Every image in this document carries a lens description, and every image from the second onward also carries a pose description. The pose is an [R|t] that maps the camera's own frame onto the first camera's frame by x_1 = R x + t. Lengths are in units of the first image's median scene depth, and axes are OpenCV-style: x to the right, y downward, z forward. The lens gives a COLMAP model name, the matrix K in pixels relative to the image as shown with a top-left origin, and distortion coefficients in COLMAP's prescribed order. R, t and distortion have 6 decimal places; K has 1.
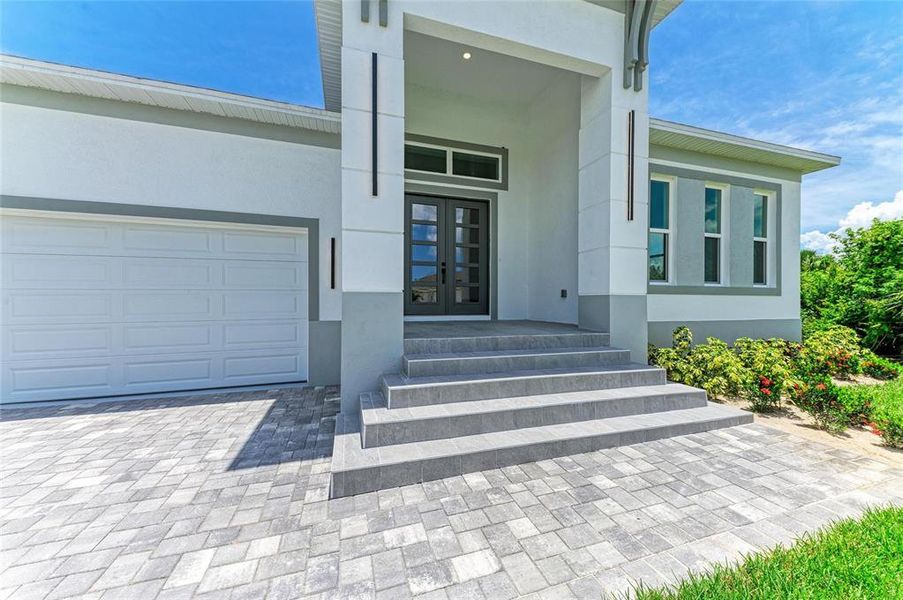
lens RADIAL K [[340.2, 0, 456.8], [0, 340.2, 299.7], [0, 0, 1]] dist [0.002413, -0.000007]
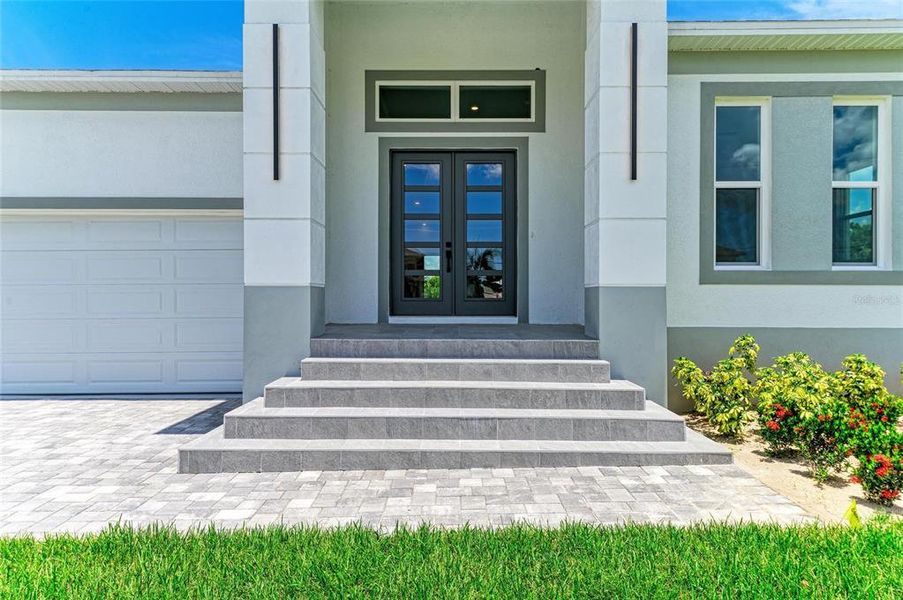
lens RADIAL K [[592.7, 0, 449.8], [0, 592.7, 295.9], [0, 0, 1]] dist [0.004612, -0.002122]
pose [[0.949237, -0.002959, -0.314547, 0.483252], [0.002846, 0.999996, -0.000819, 0.005707], [0.314548, -0.000118, 0.949241, -0.248375]]
